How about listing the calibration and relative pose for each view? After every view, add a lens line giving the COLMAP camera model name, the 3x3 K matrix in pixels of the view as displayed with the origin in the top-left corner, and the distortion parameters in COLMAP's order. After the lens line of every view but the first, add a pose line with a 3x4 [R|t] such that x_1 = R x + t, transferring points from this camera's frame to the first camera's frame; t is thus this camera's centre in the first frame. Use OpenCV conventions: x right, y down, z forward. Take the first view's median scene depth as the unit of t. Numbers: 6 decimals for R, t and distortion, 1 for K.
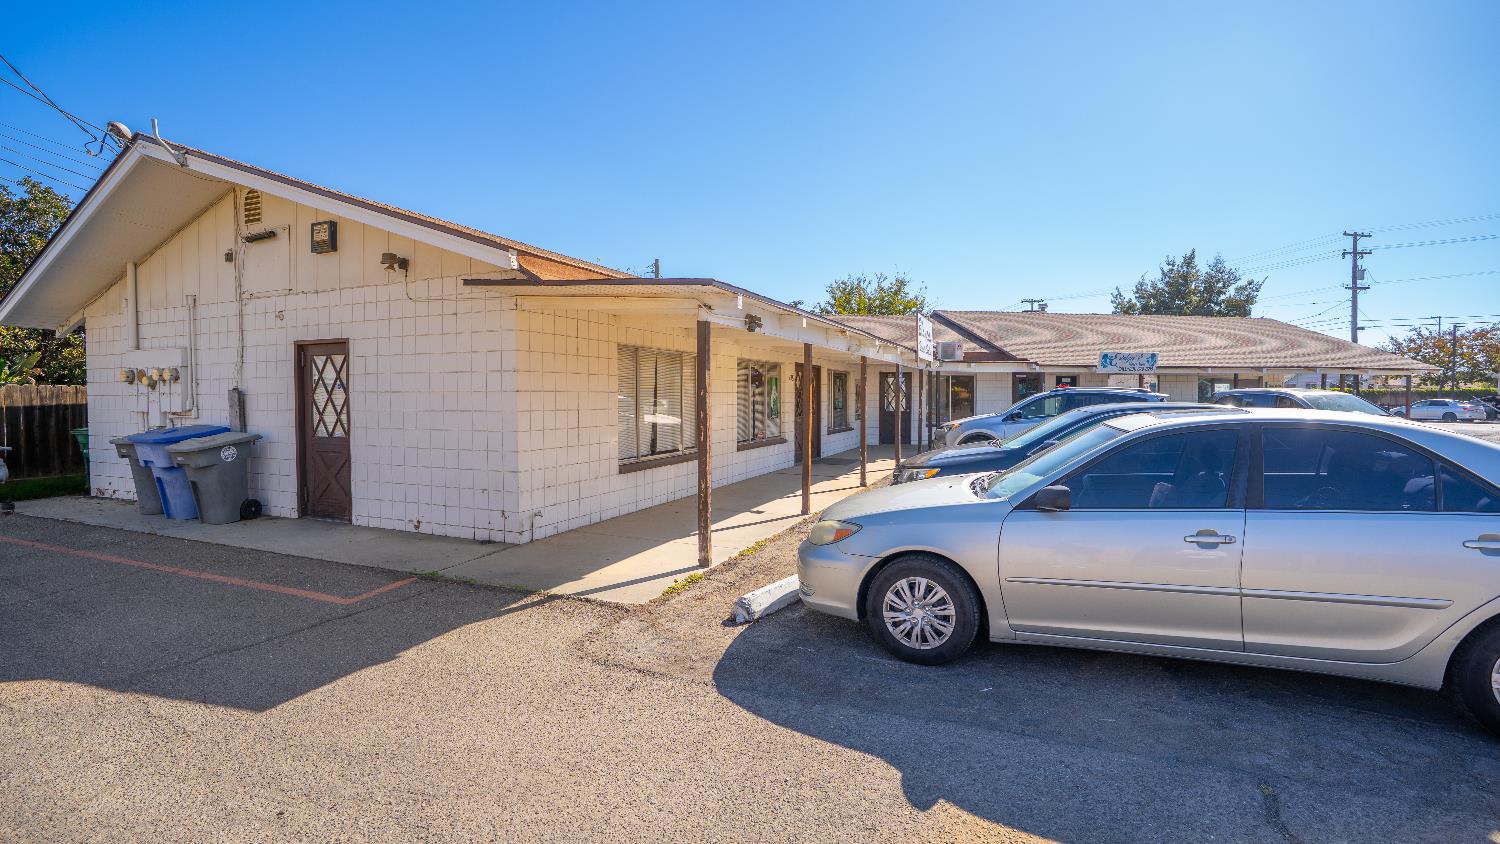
lens RADIAL K [[701.1, 0, 752.5], [0, 701.1, 419.4], [0, 0, 1]] dist [-0.038602, 0.000102]
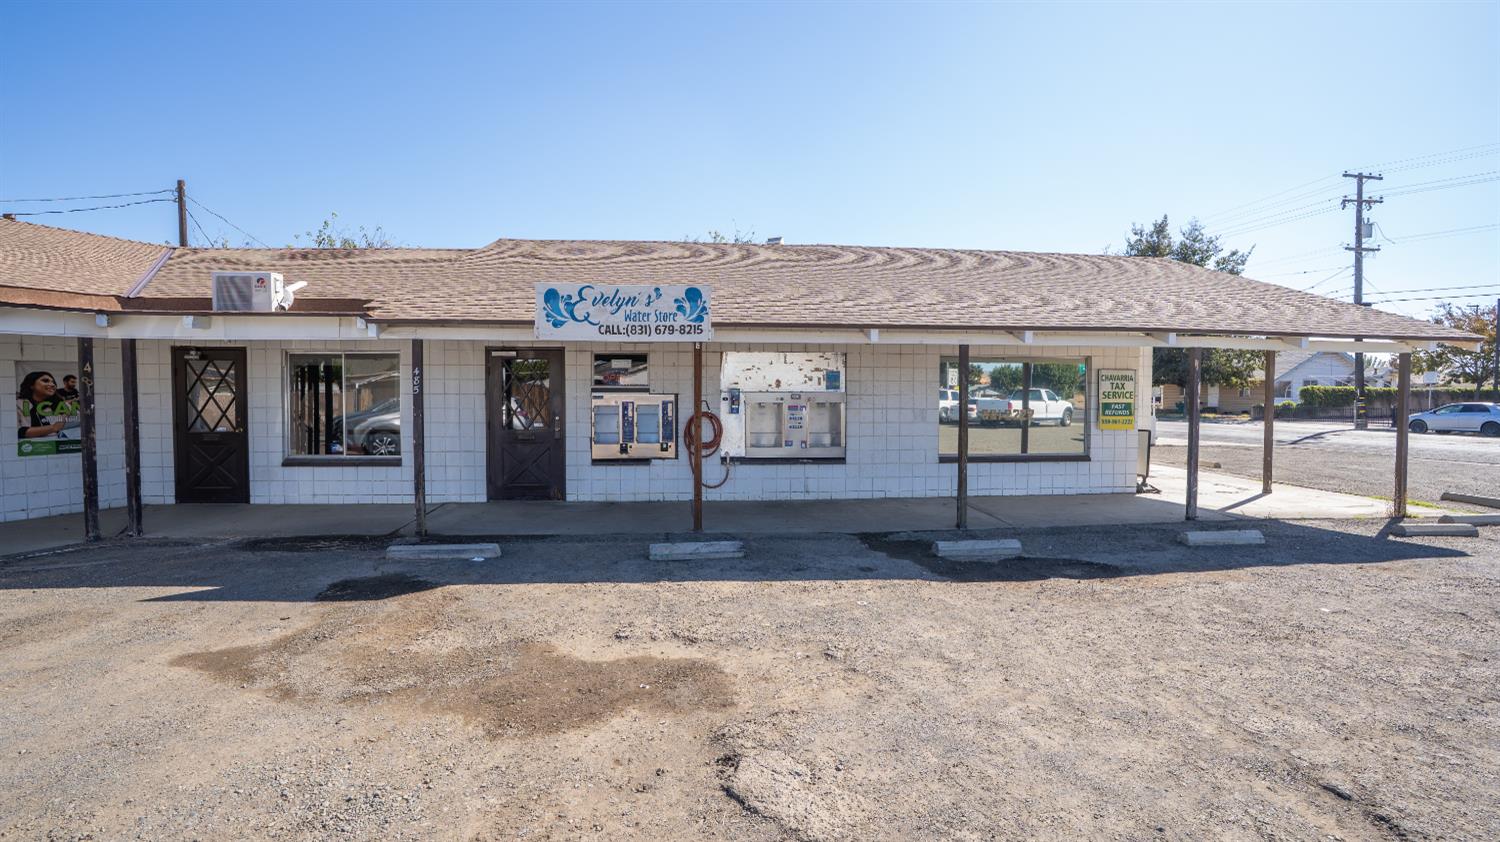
lens RADIAL K [[701.1, 0, 746.9], [0, 701.1, 421.4], [0, 0, 1]] dist [-0.038602, 0.000102]
pose [[0.999481, 0.005561, -0.031743, 0.253191], [-0.005332, 0.999959, 0.007314, -0.010052], [0.031782, -0.007141, 0.999469, 0.249479]]
